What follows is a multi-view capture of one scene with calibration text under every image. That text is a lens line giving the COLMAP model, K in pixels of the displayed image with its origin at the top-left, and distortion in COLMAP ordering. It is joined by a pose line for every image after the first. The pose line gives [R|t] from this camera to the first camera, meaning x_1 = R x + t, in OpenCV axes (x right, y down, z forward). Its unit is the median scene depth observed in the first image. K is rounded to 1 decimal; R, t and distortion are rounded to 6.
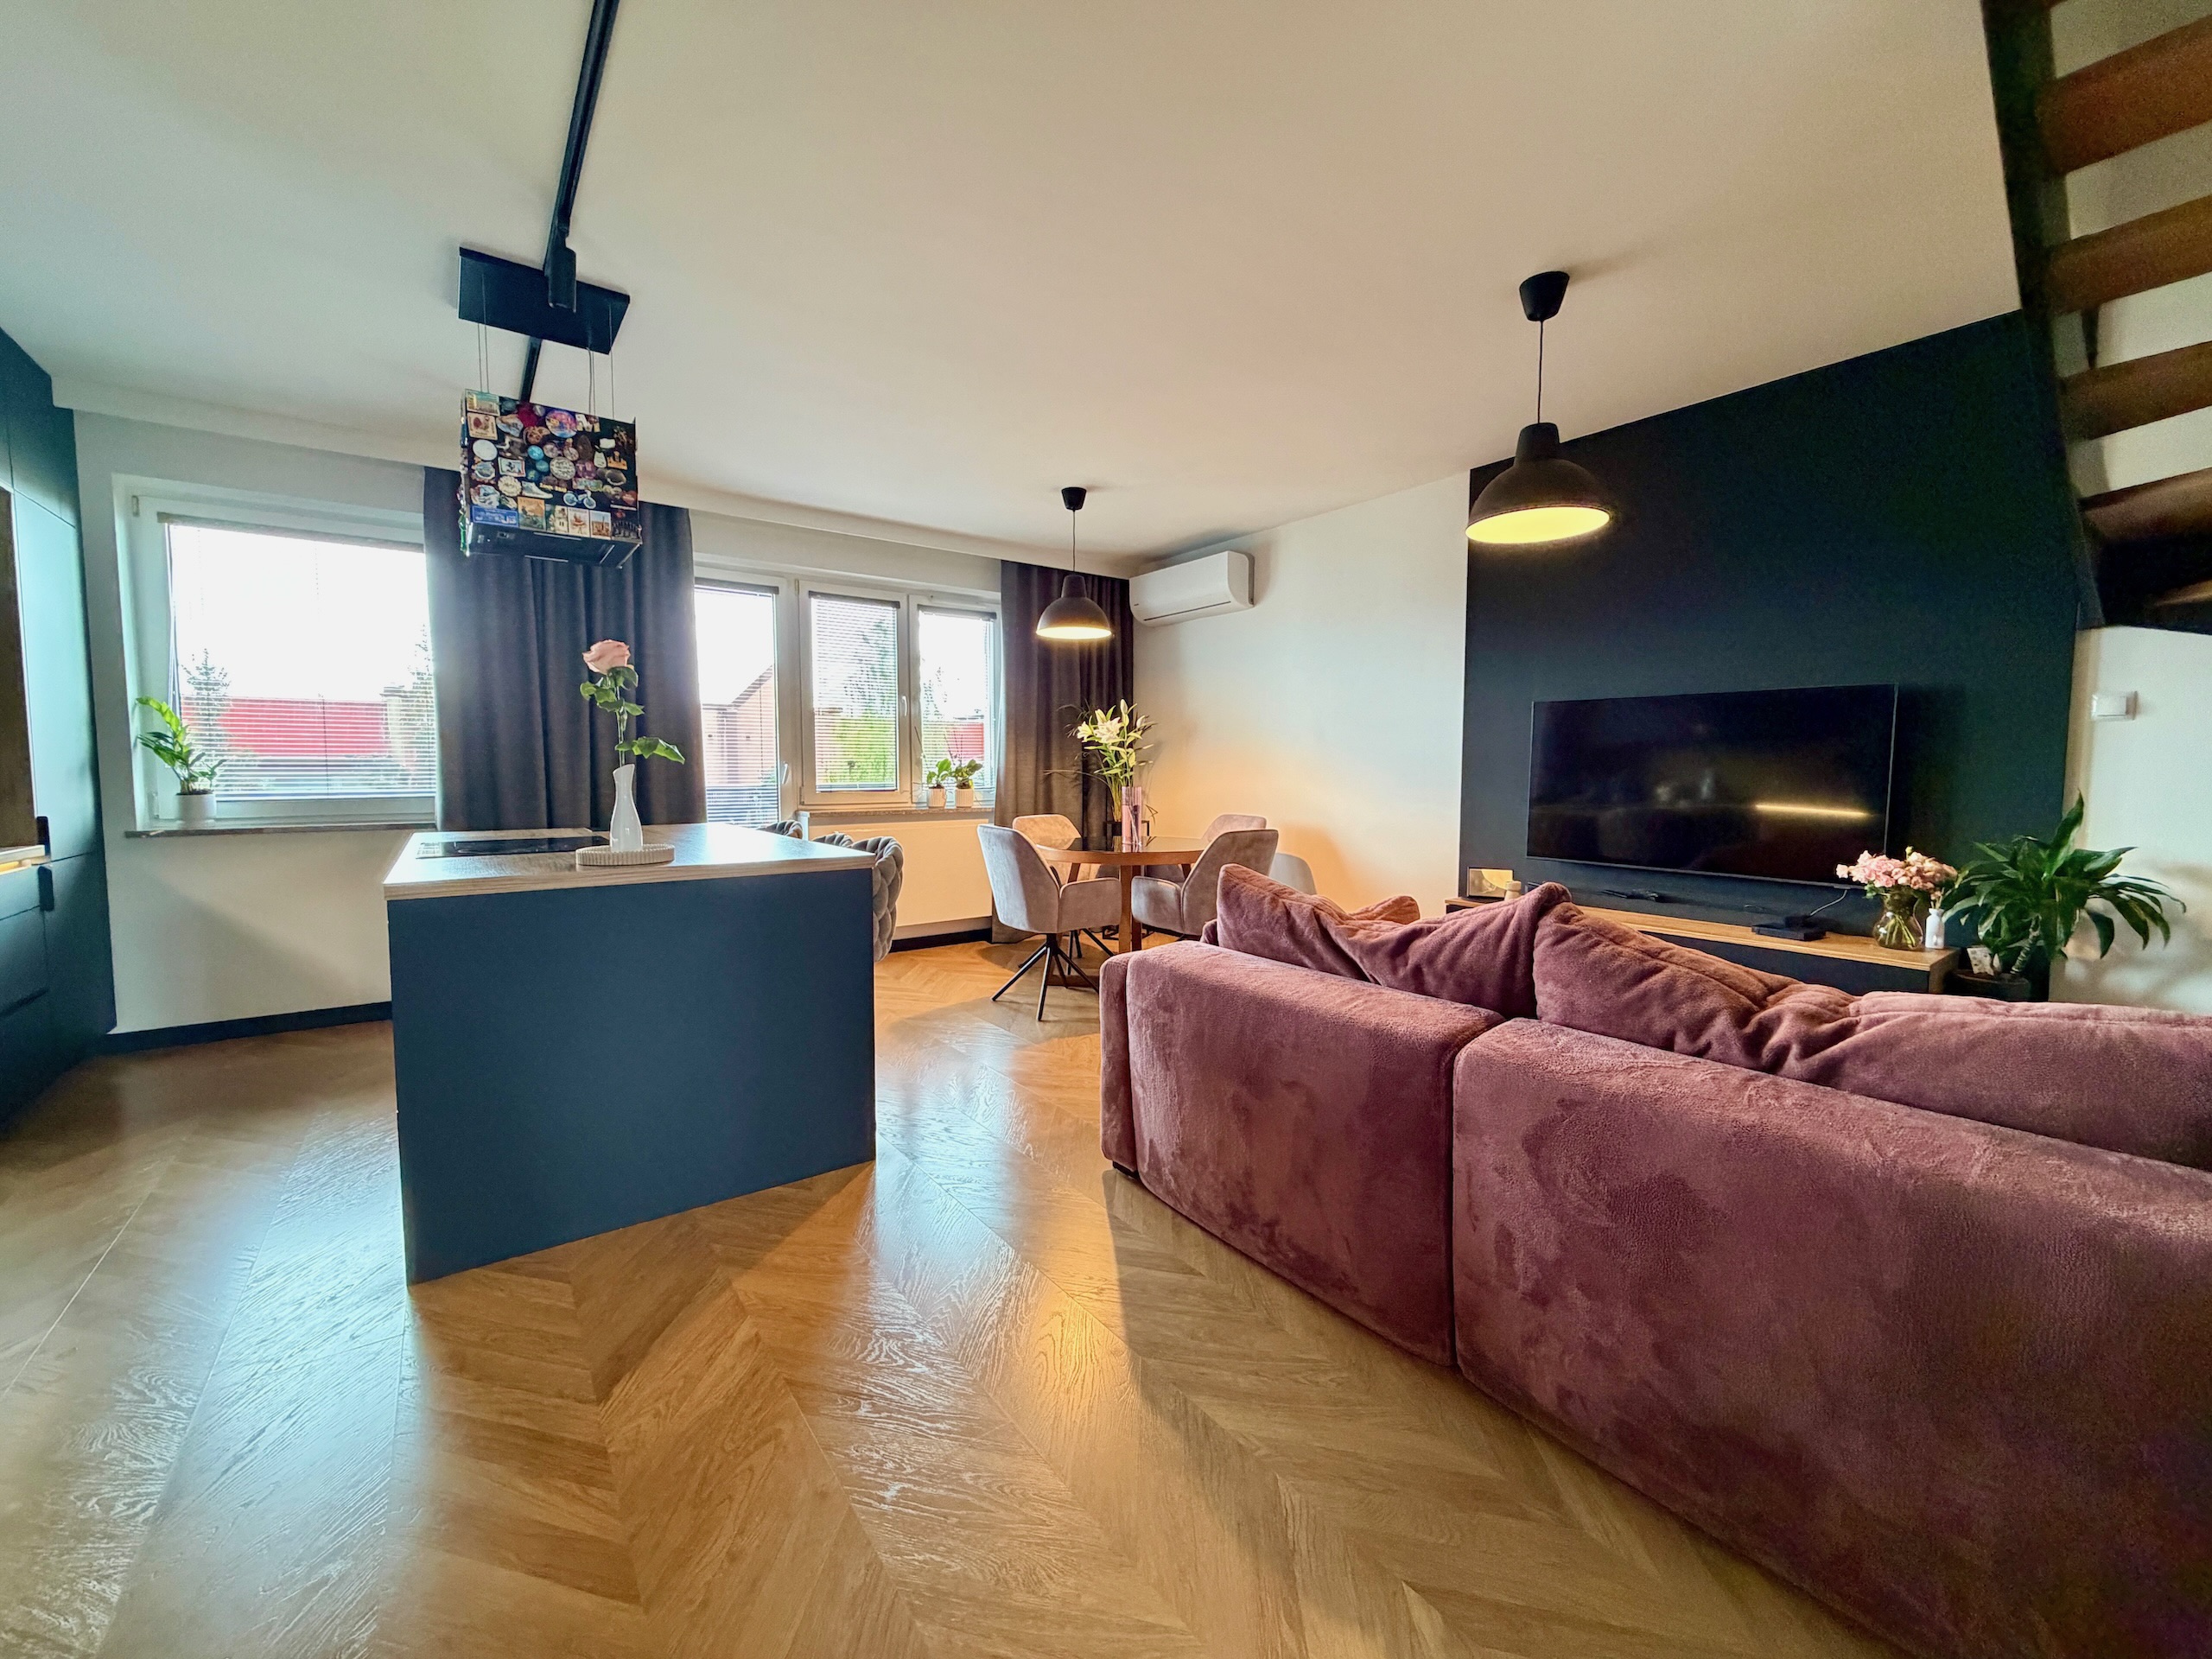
lens RADIAL K [[883.7, 0, 1101.4], [0, 883.7, 824.8], [0, 0, 1]] dist [-0.000299, 0.000047]
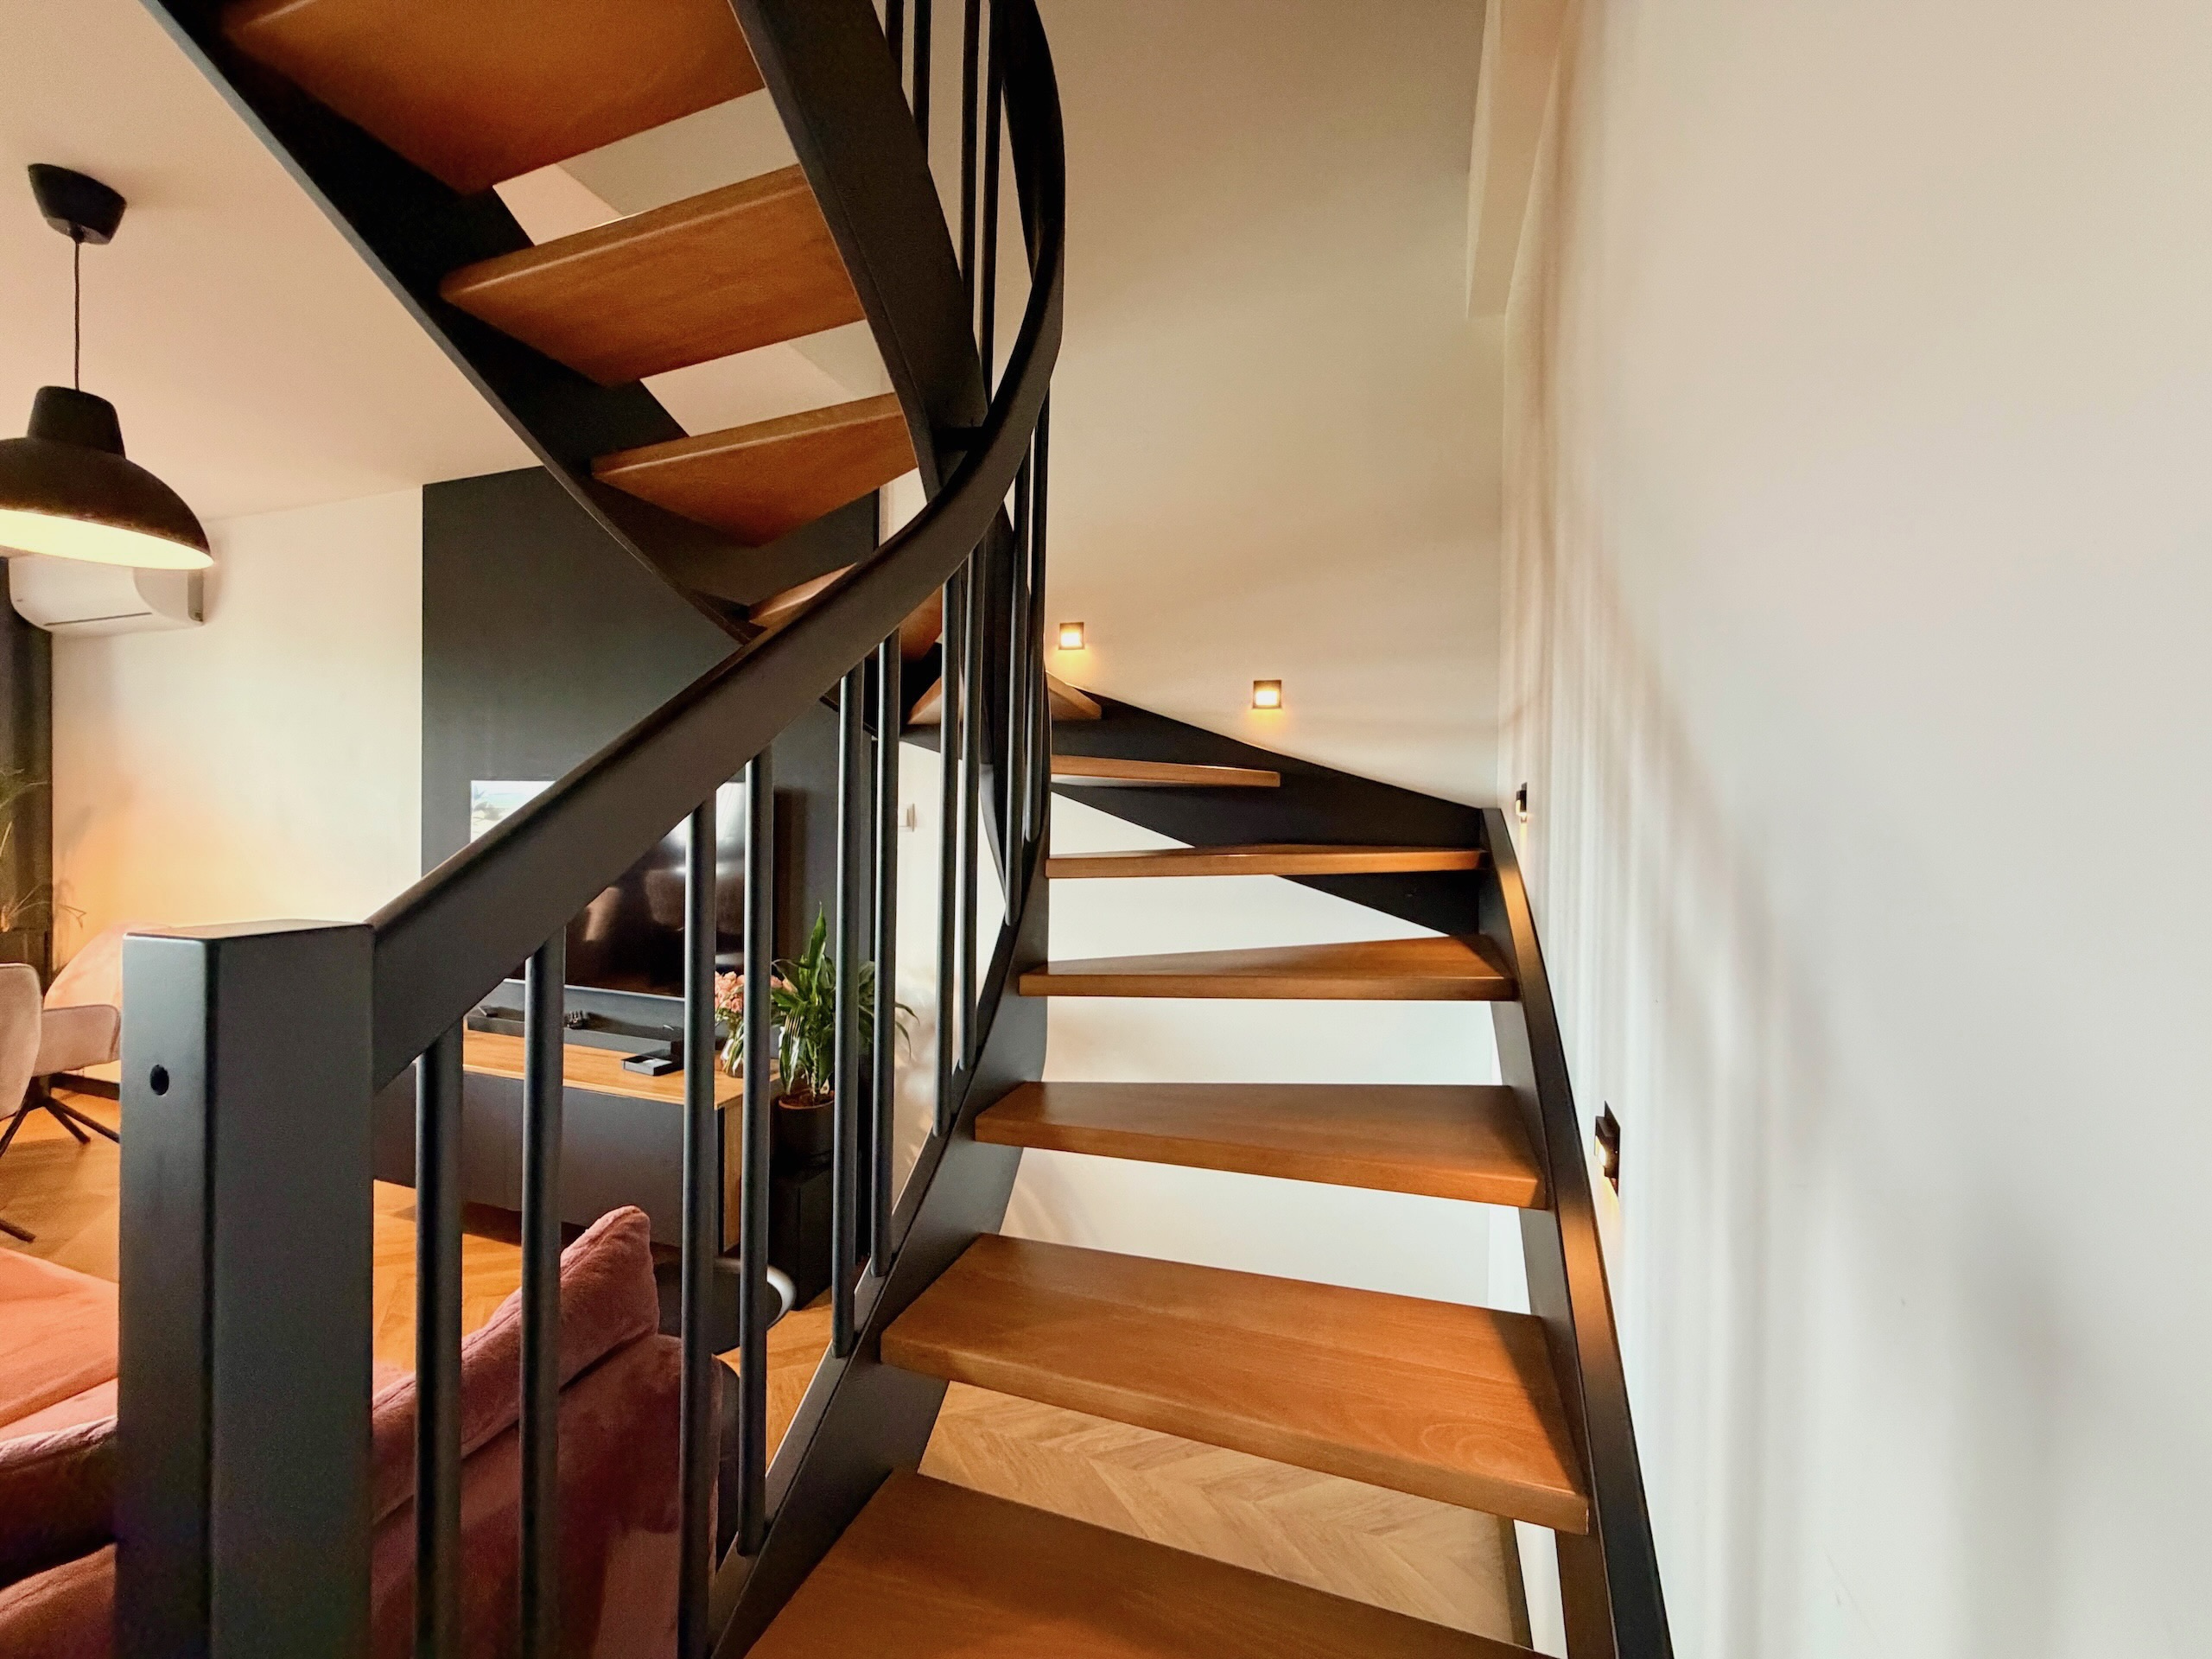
lens RADIAL K [[880.6, 0, 1101.7], [0, 880.6, 826.1], [0, 0, 1]] dist [0.000304, 0.000028]
pose [[0.824289, -0.000110, 0.566169, 0.674207], [0.027275, 0.998847, -0.039516, -0.068501], [-0.565512, 0.048015, 0.823342, 0.026803]]
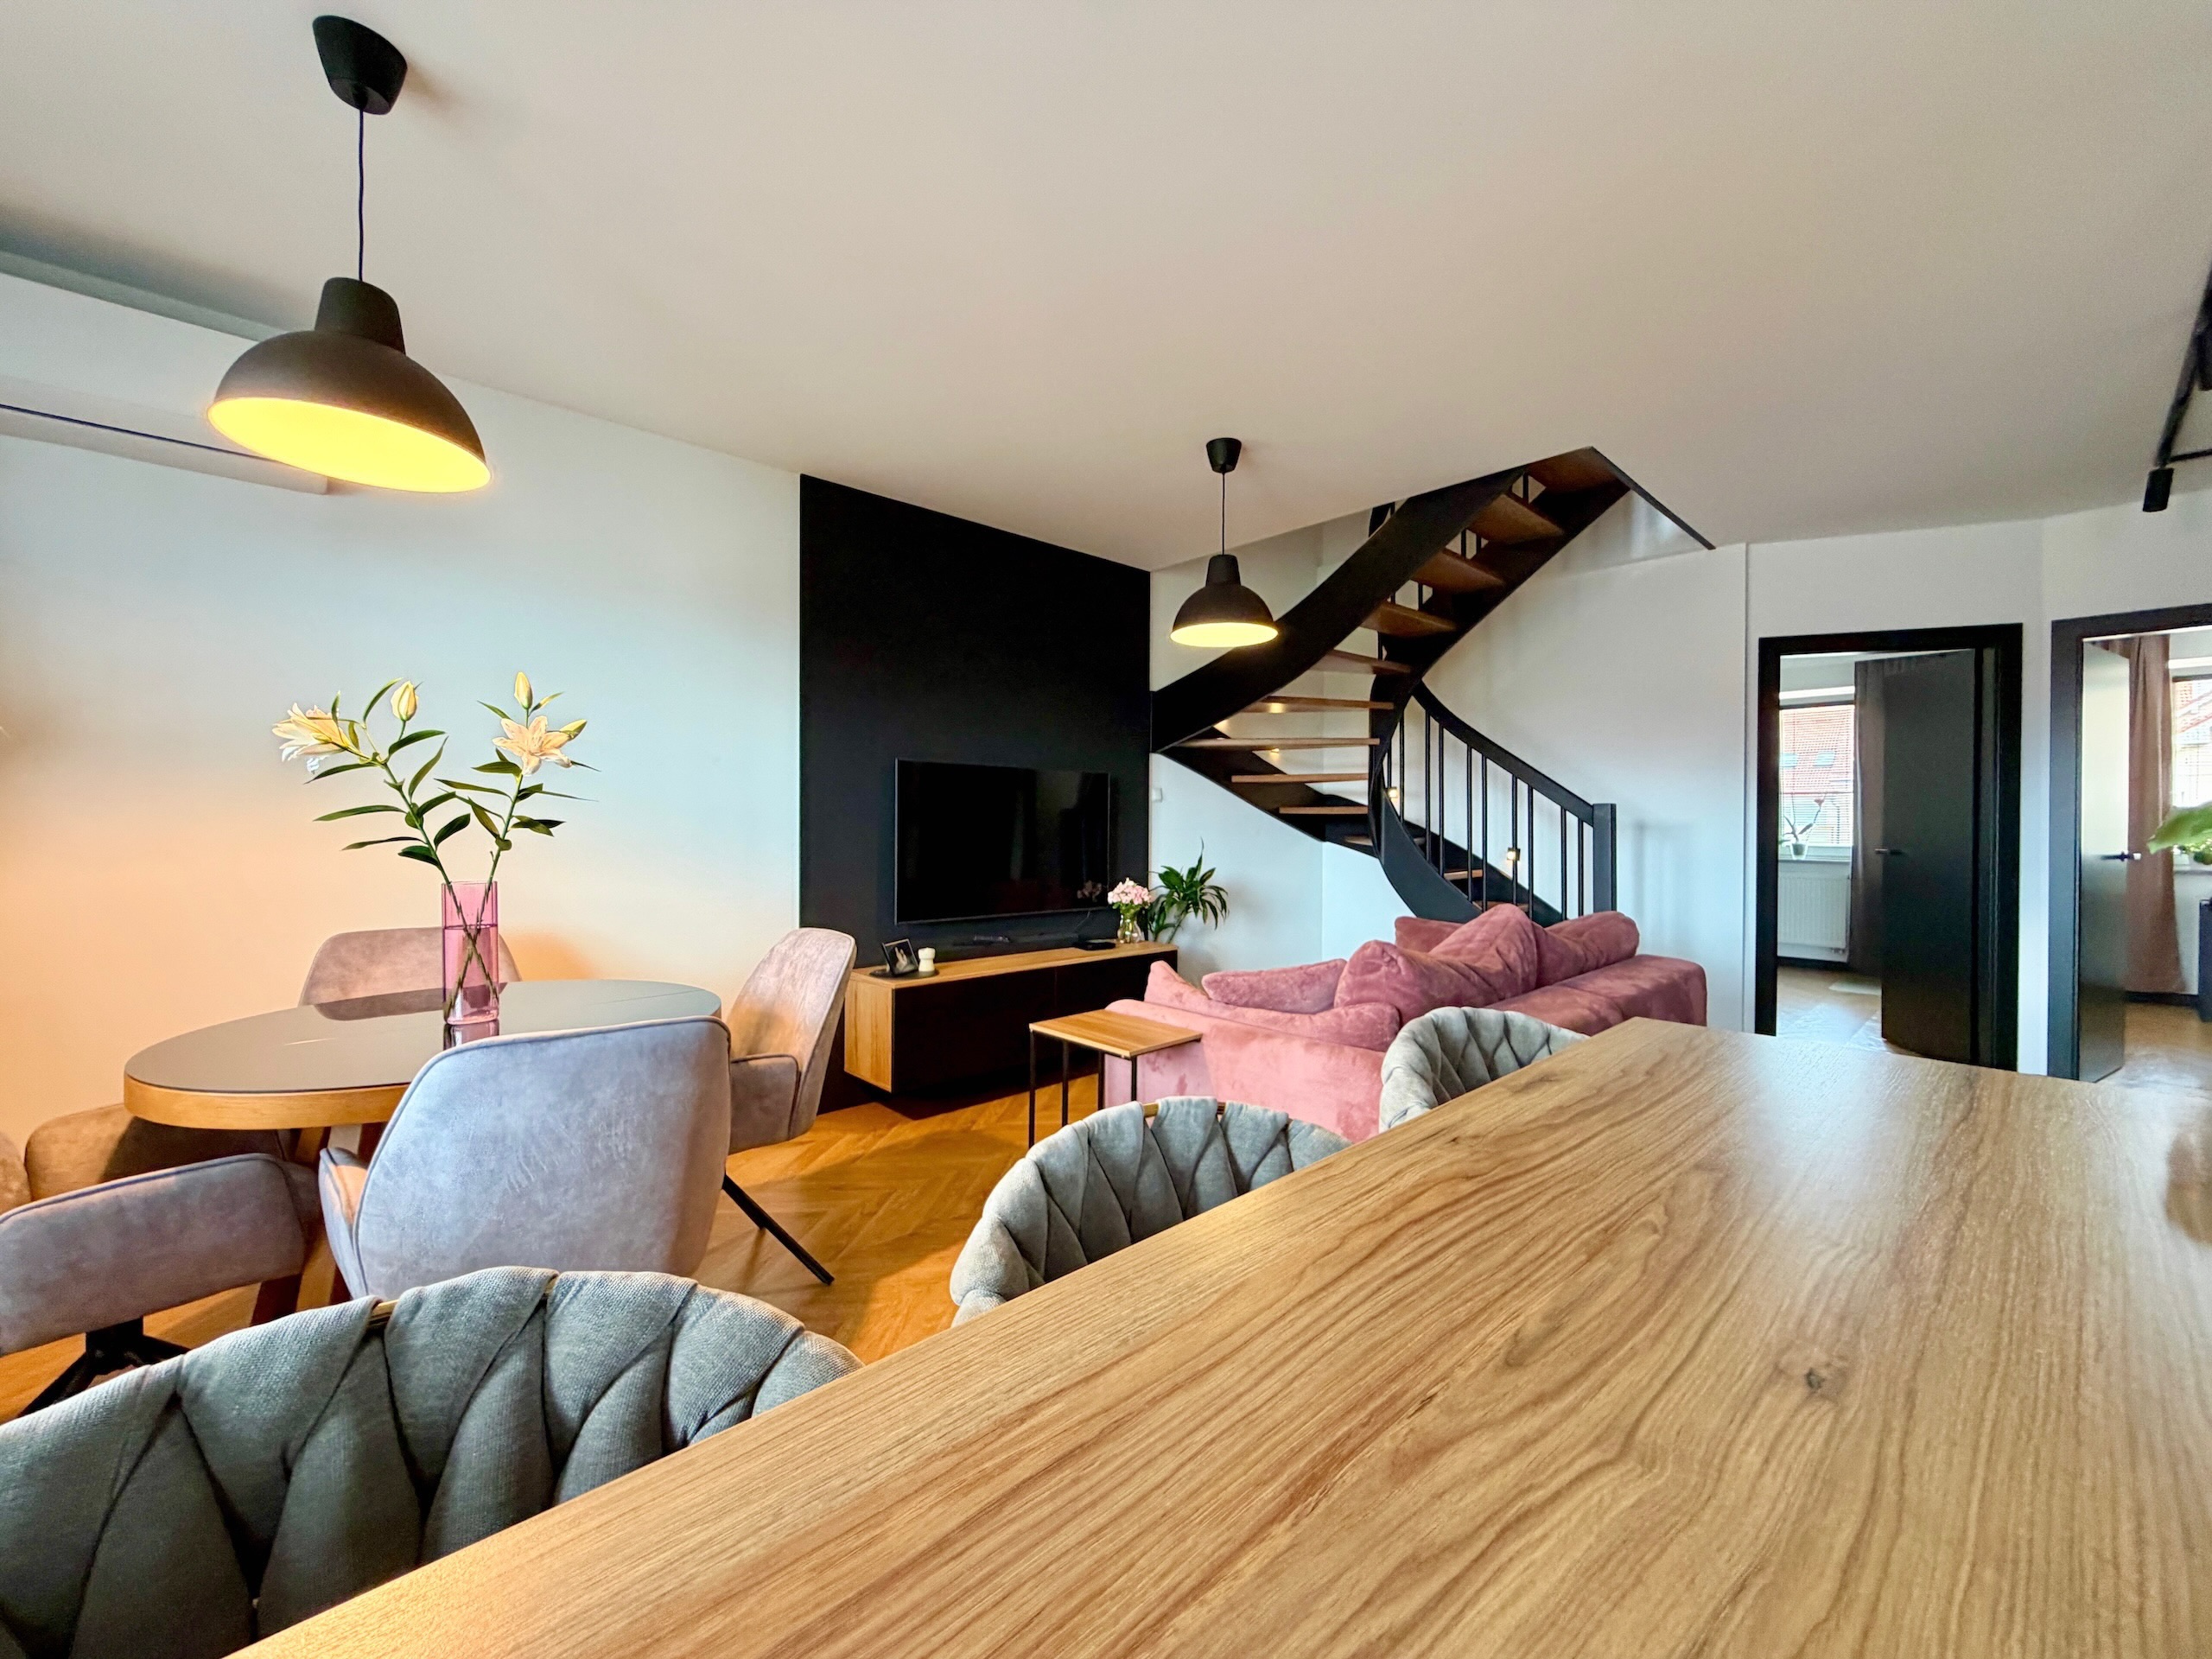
lens RADIAL K [[880.6, 0, 1101.7], [0, 880.6, 826.1], [0, 0, 1]] dist [0.000304, 0.000028]
pose [[-0.110395, -0.007354, 0.993861, -0.633293], [0.059212, 0.998148, 0.013963, -0.090419], [-0.992122, 0.060390, -0.109755, 1.176486]]
